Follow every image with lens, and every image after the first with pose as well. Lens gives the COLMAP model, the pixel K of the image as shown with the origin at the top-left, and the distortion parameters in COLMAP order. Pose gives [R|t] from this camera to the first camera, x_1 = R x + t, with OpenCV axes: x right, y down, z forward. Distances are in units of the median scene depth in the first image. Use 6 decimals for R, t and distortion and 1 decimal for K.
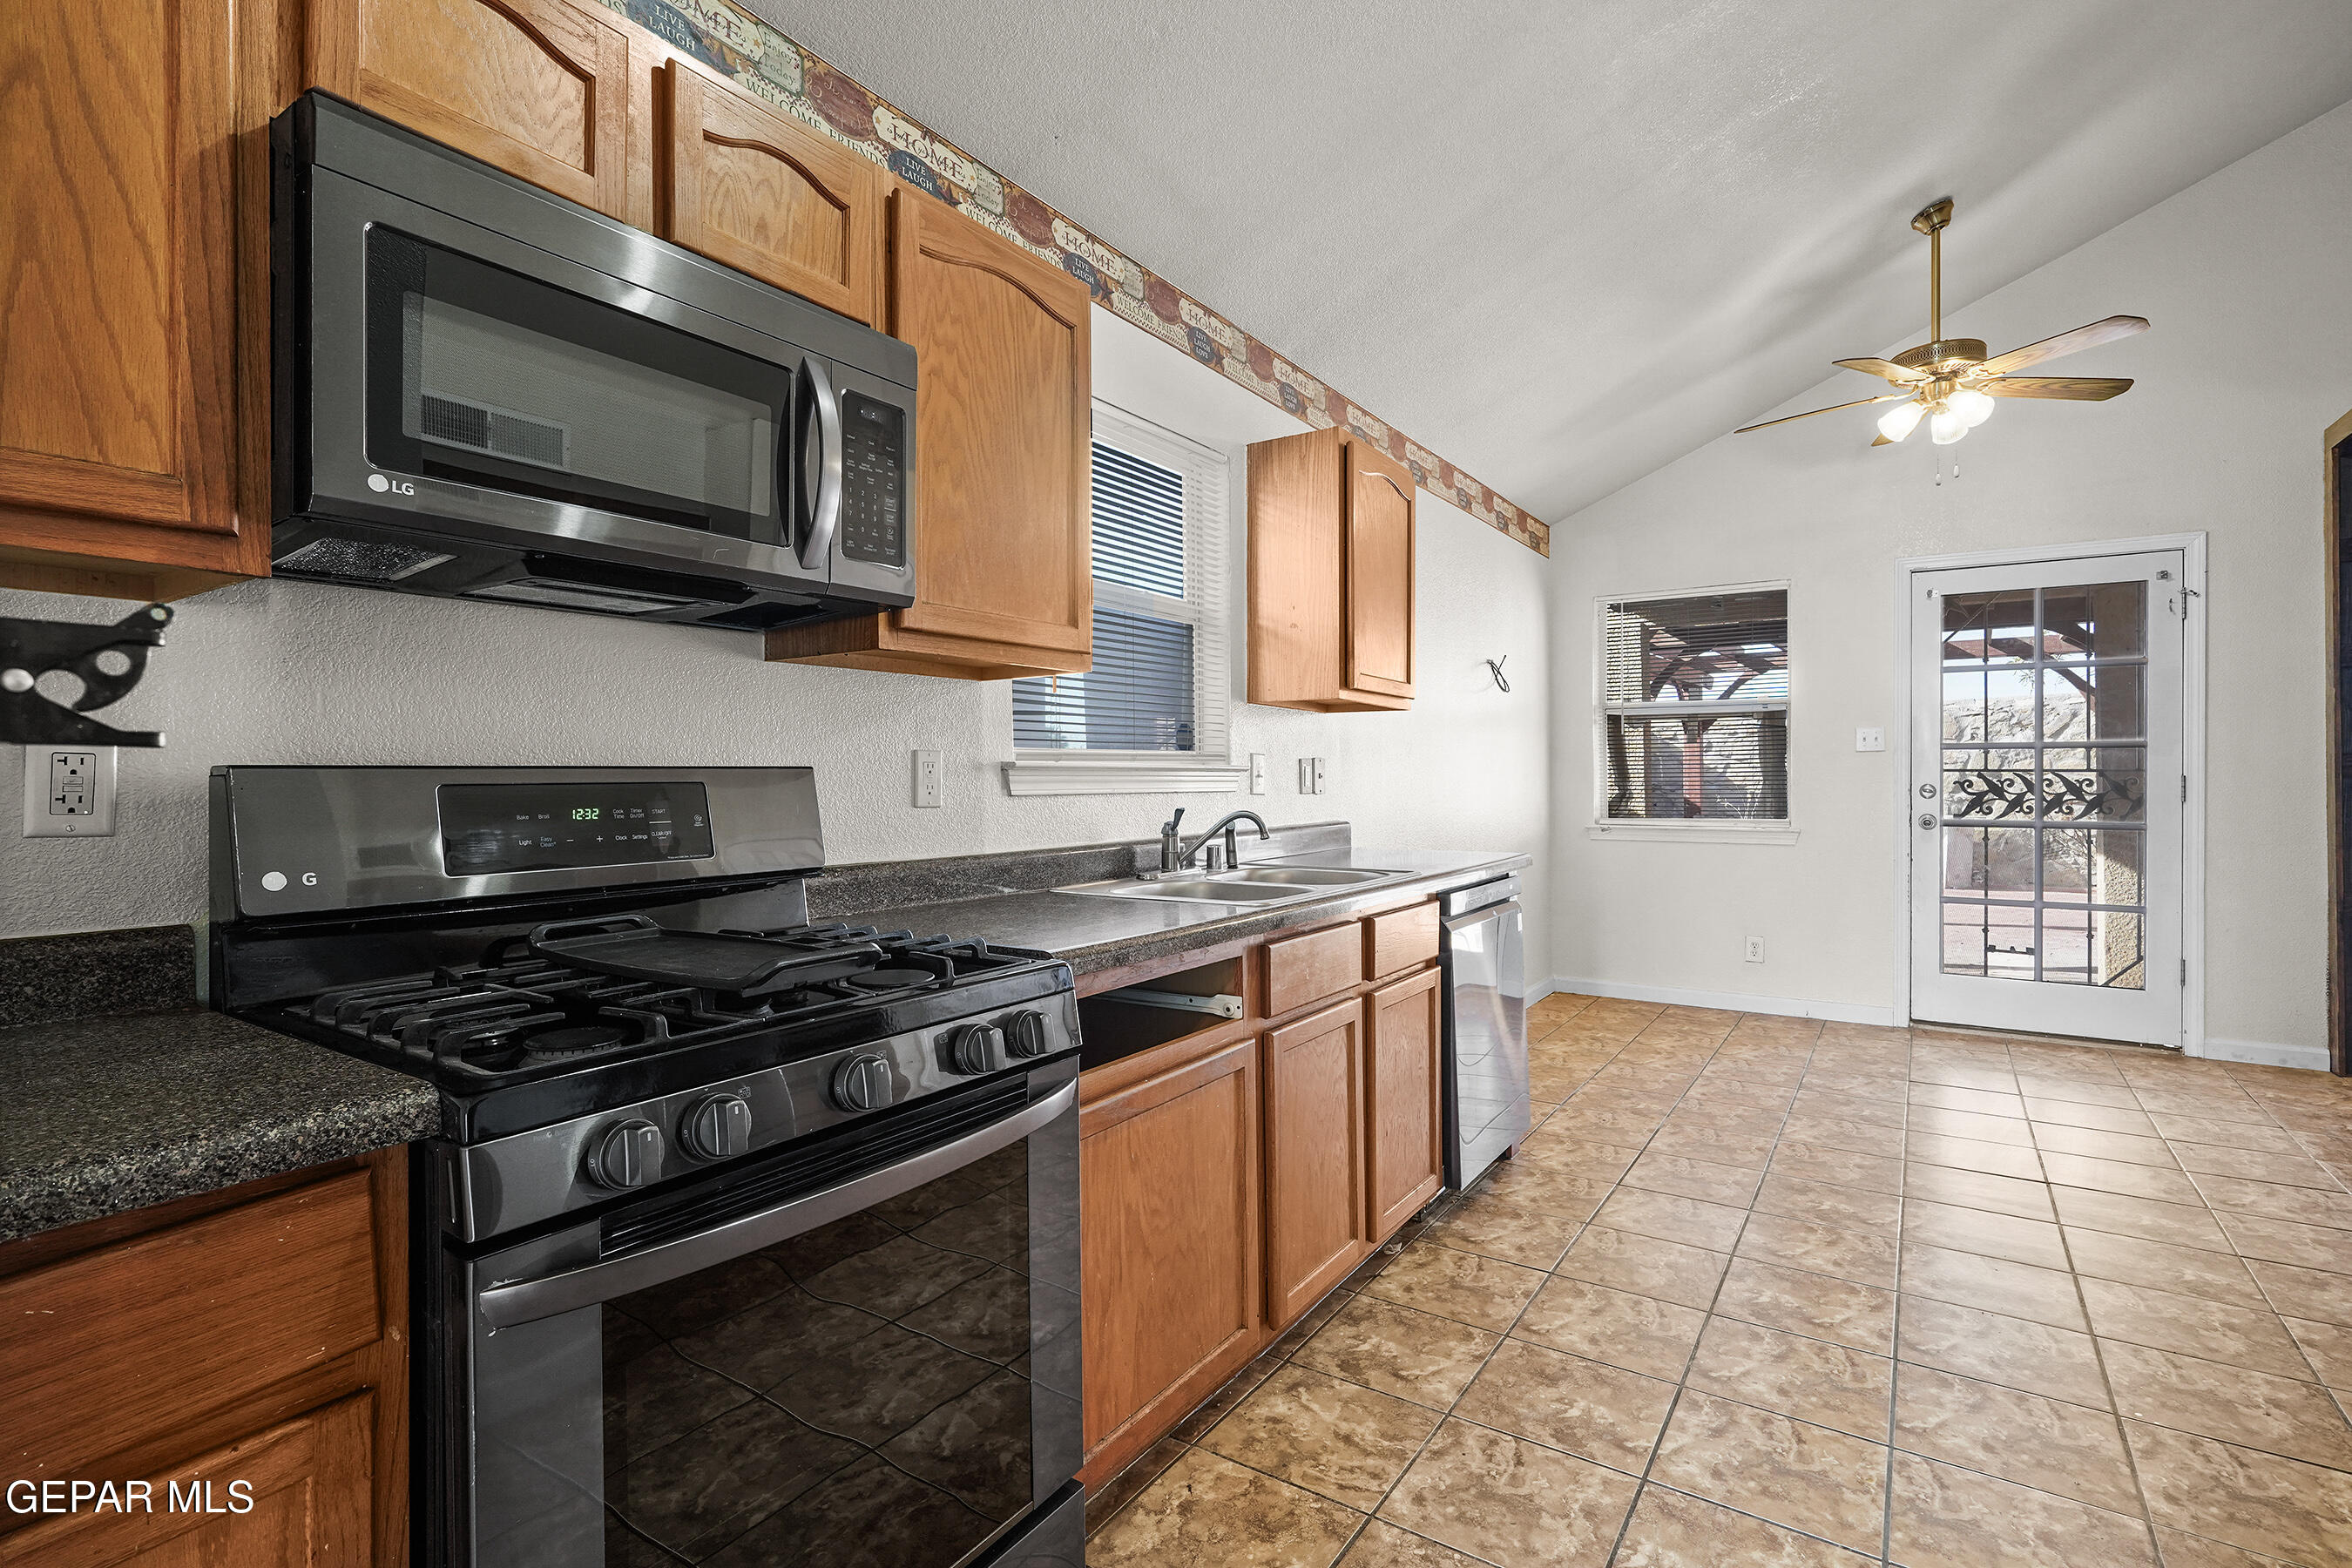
lens RADIAL K [[1081.6, 0, 1186.8], [0, 1081.6, 785.4], [0, 0, 1]] dist [-0.004119, 0.001549]
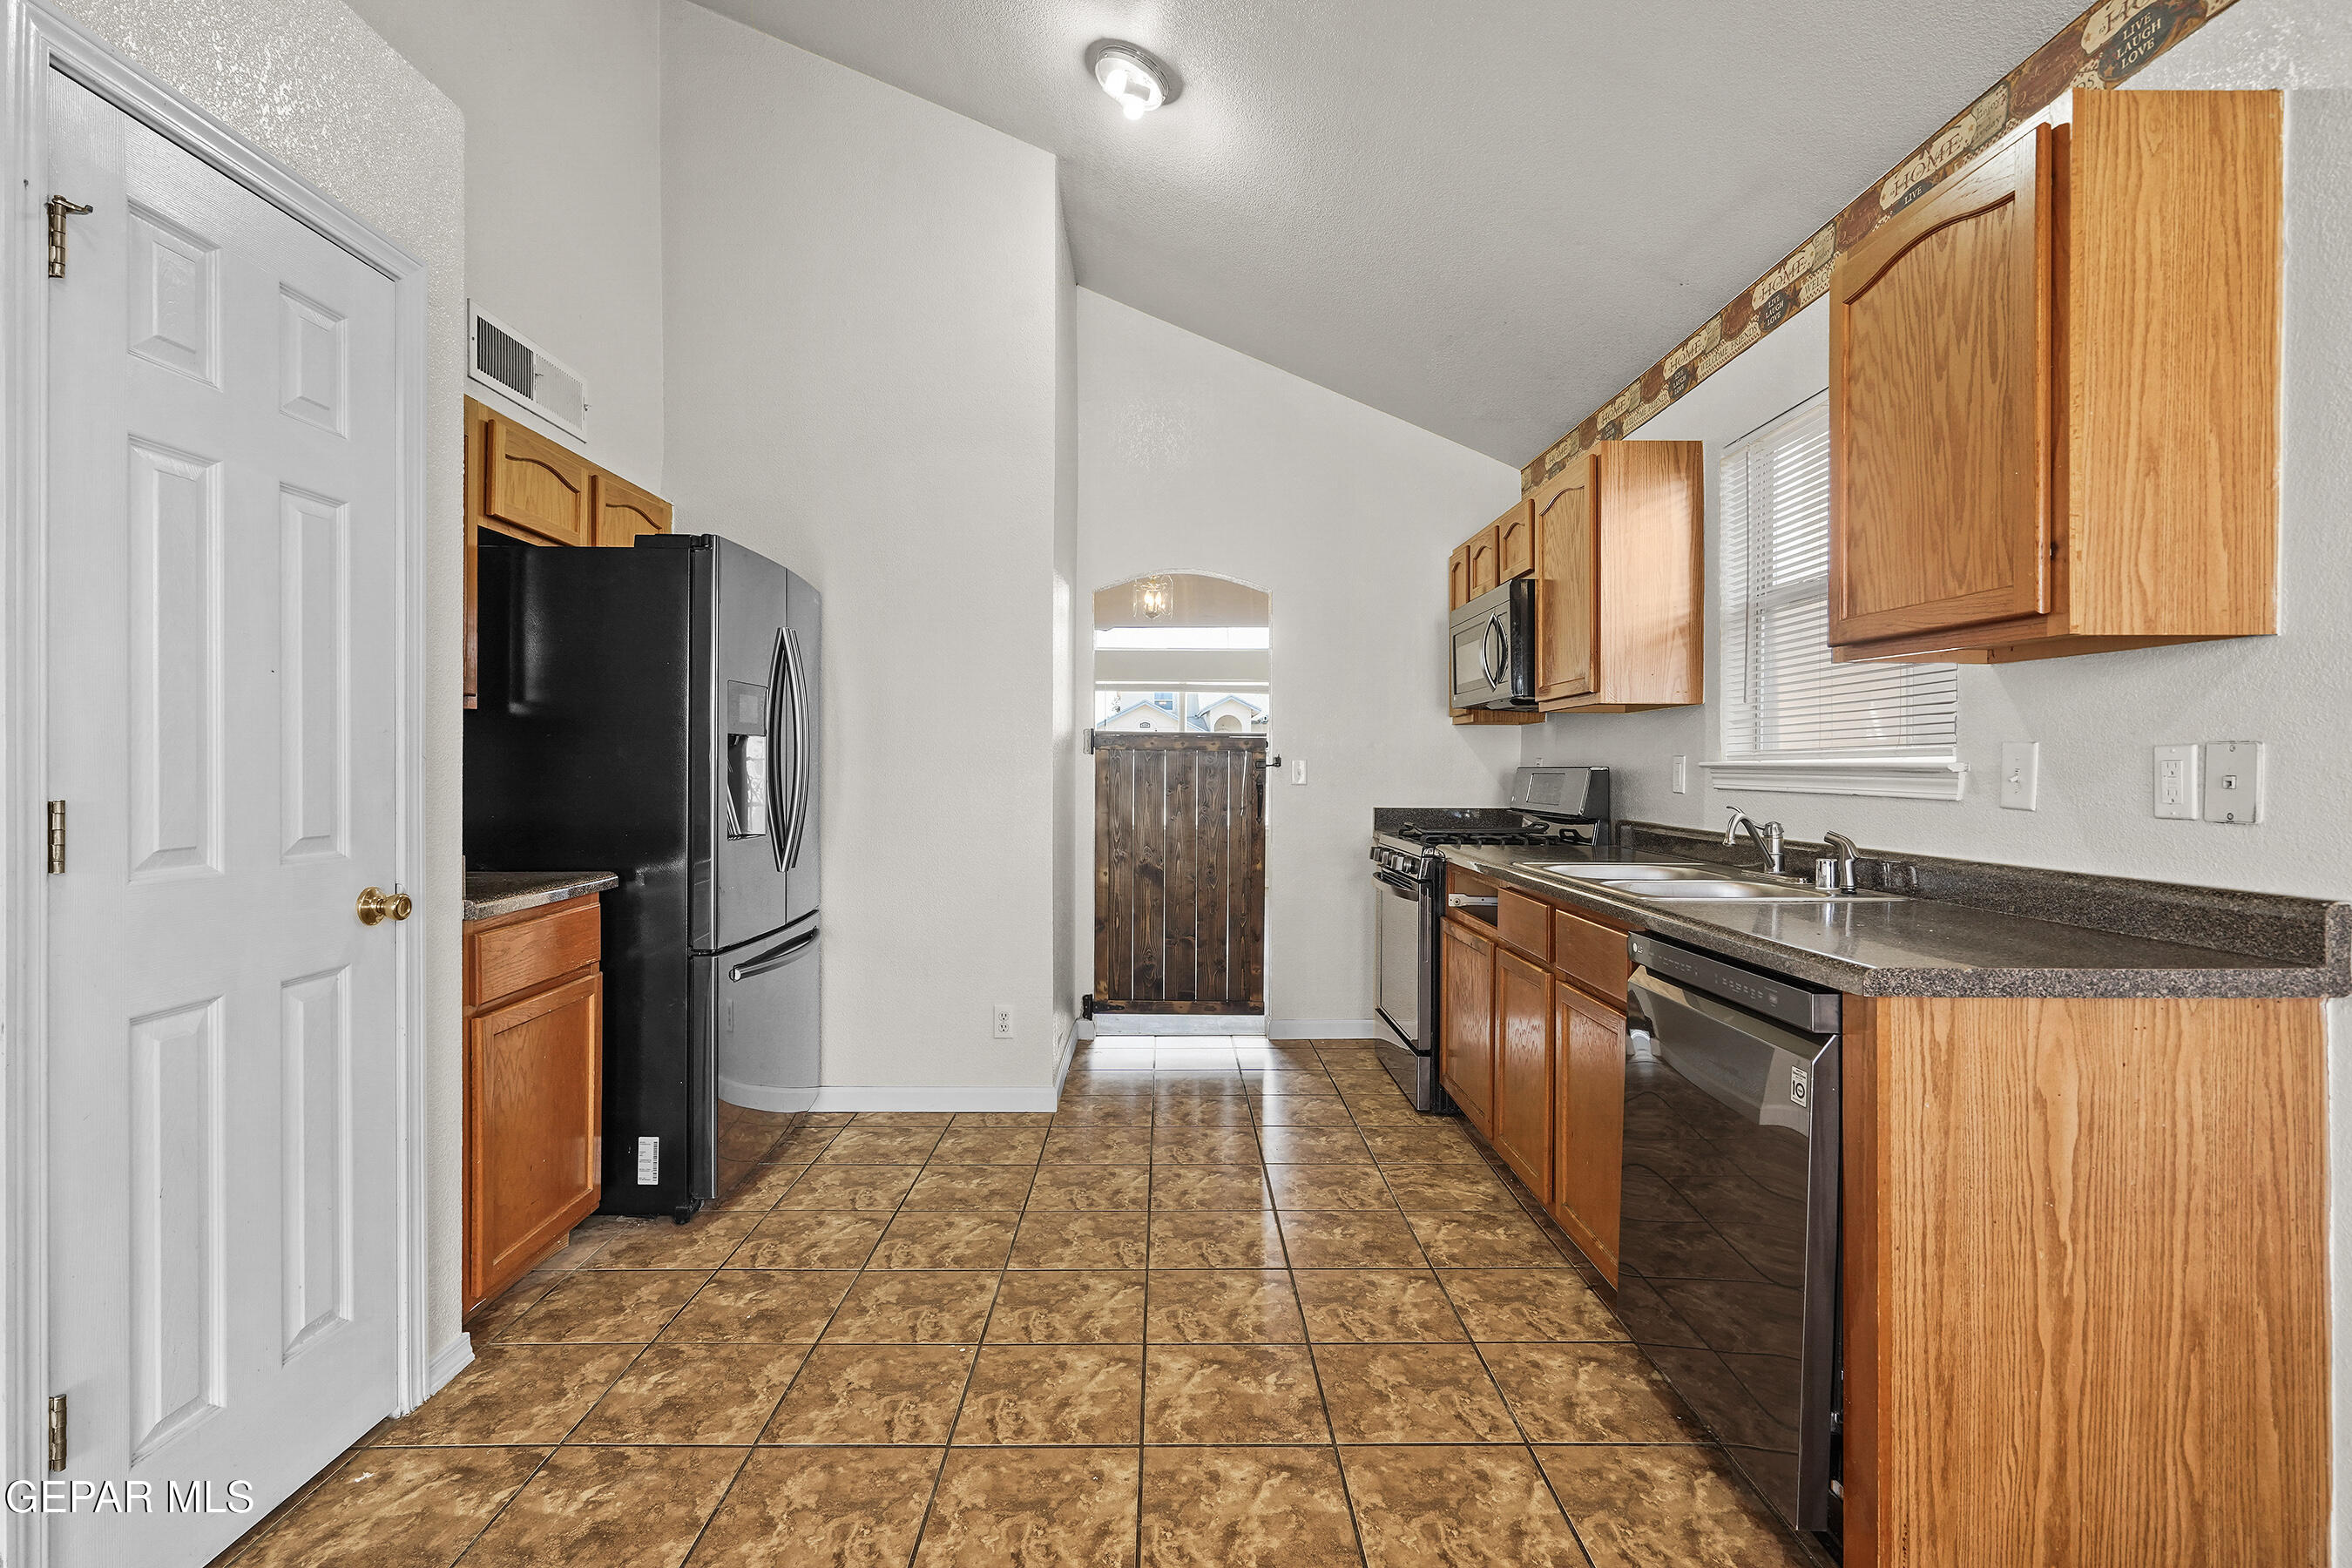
lens RADIAL K [[1081.6, 0, 1182.1], [0, 1081.6, 771.6], [0, 0, 1]] dist [-0.004119, 0.001549]
pose [[-0.816622, 0.006509, -0.577136, 1.349305], [-0.000710, 0.999924, 0.012283, -0.030517], [0.577172, 0.010441, -0.816556, 2.055402]]
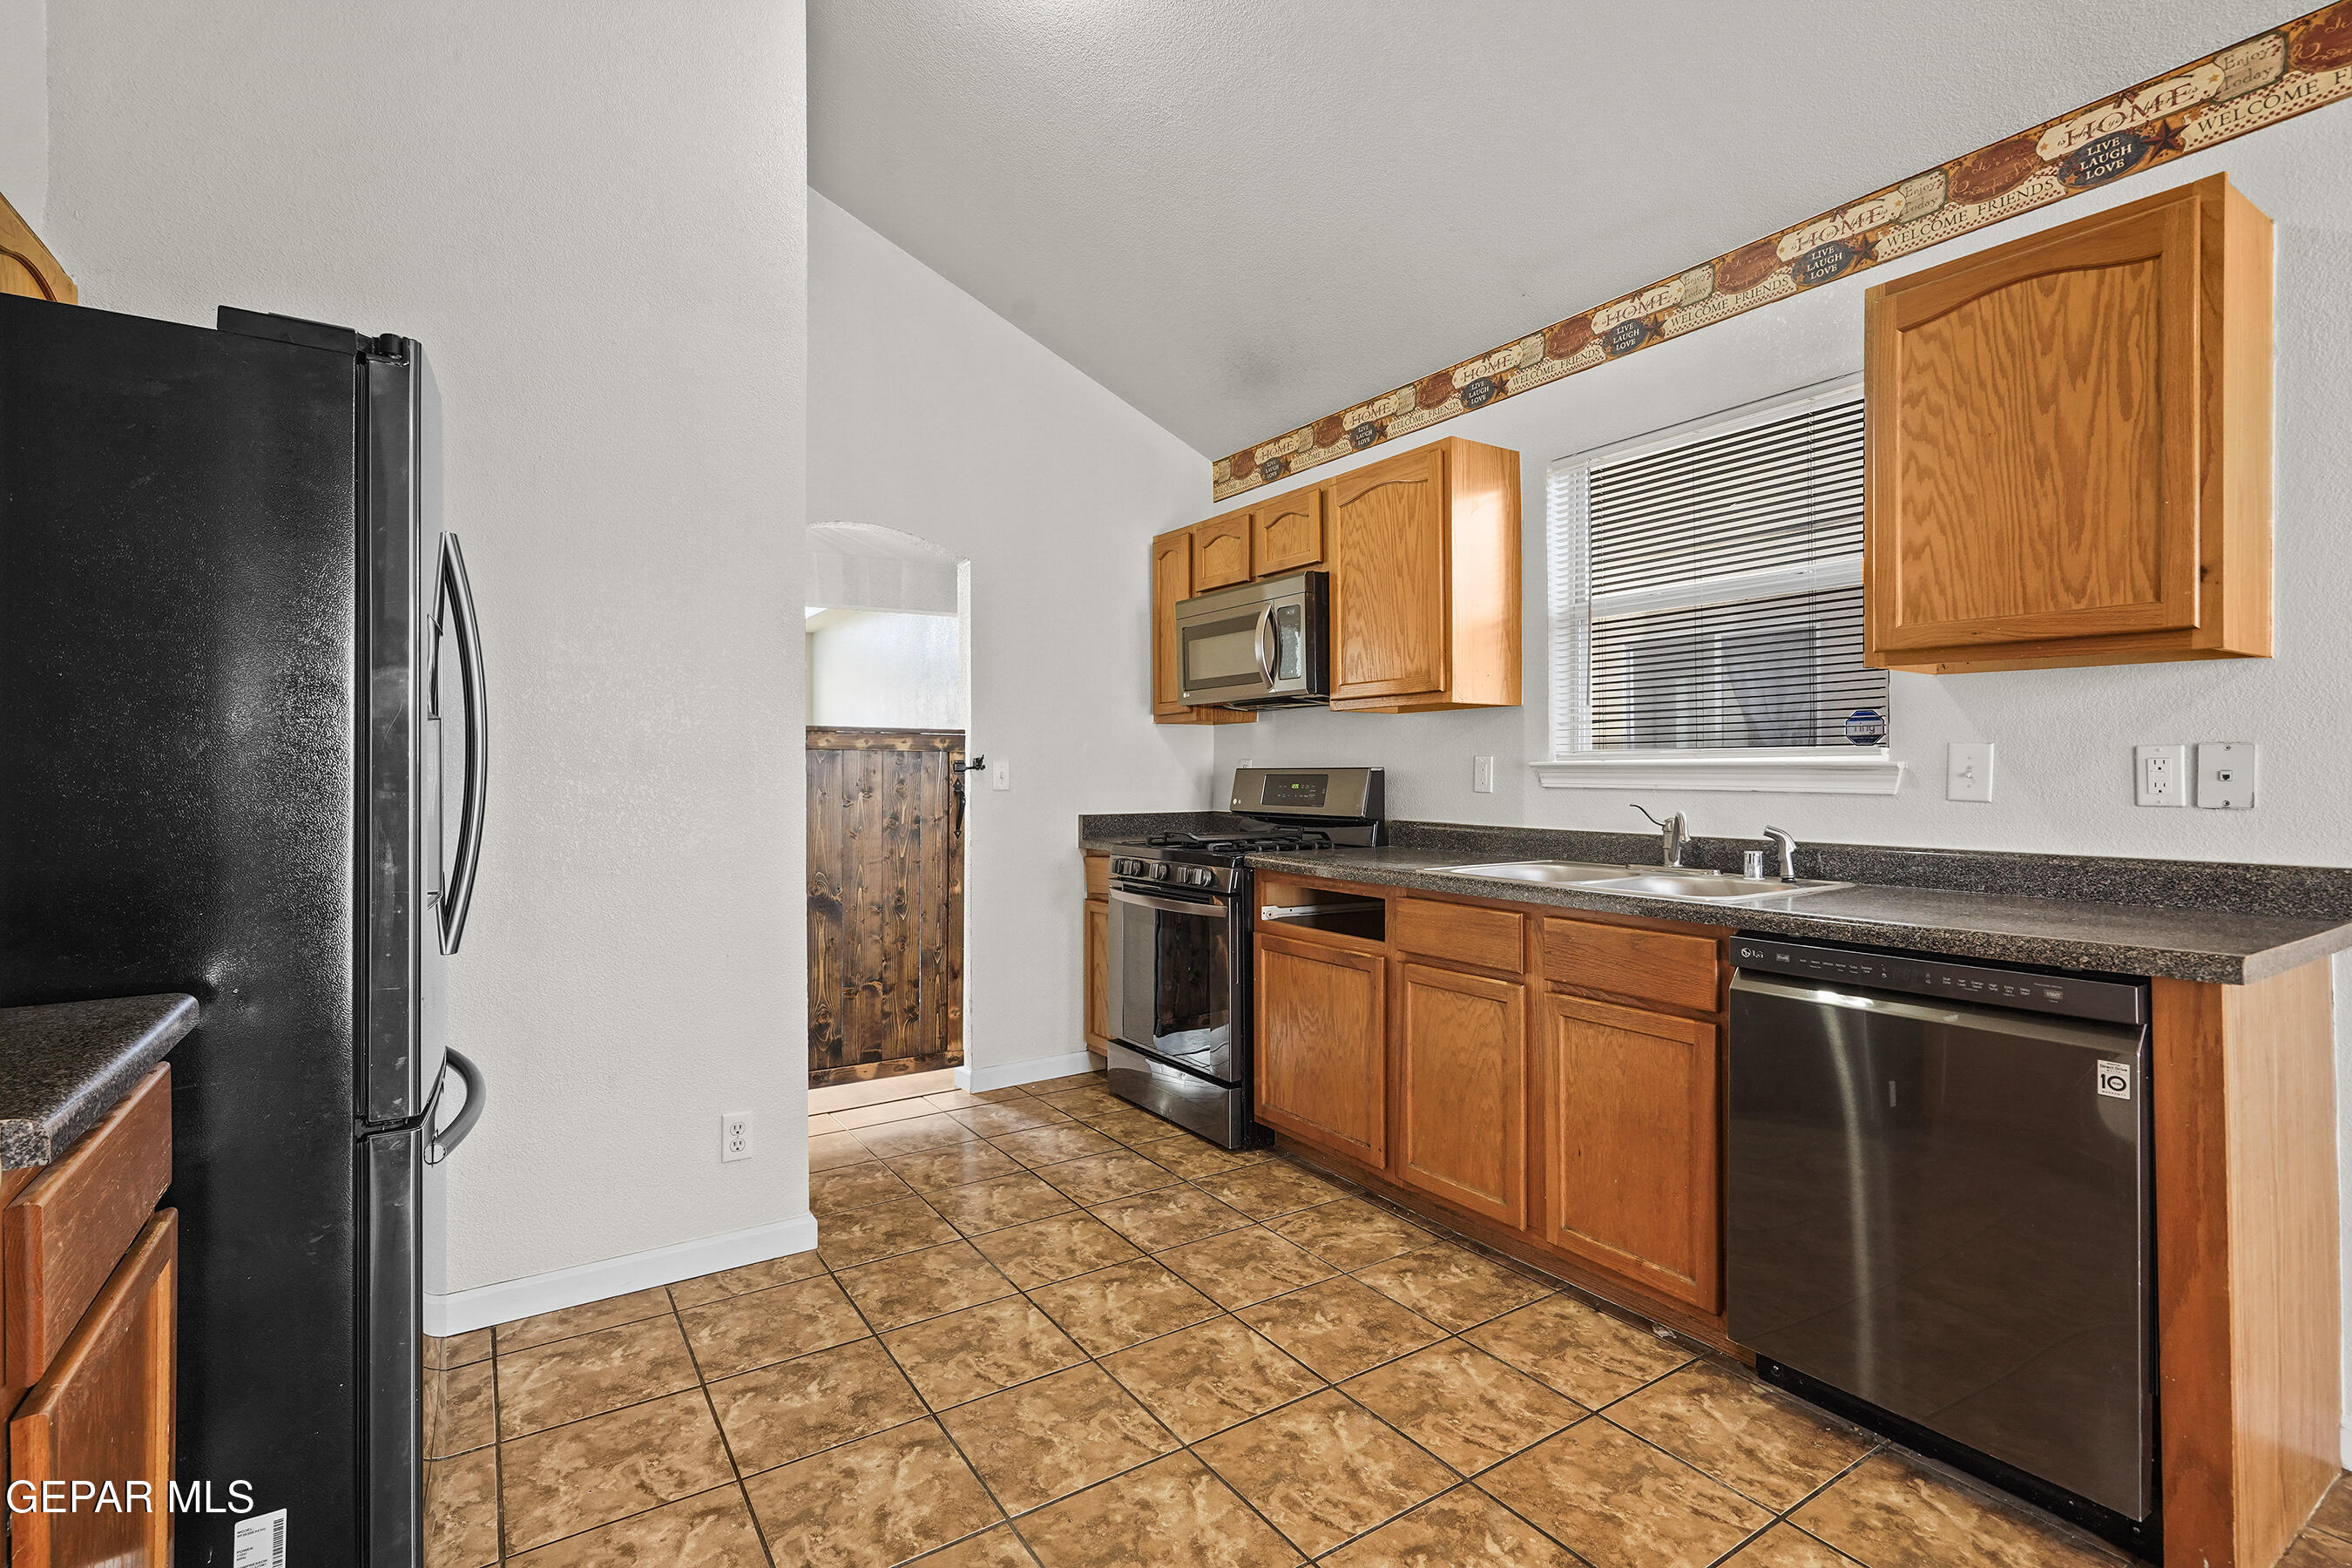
lens RADIAL K [[1081.6, 0, 1179.7], [0, 1081.6, 767.7], [0, 0, 1]] dist [-0.004119, 0.001549]
pose [[-0.377936, 0.005393, -0.925816, 1.529109], [0.000126, 0.999983, 0.005773, -0.026423], [0.925832, 0.002065, -0.377930, 1.325374]]
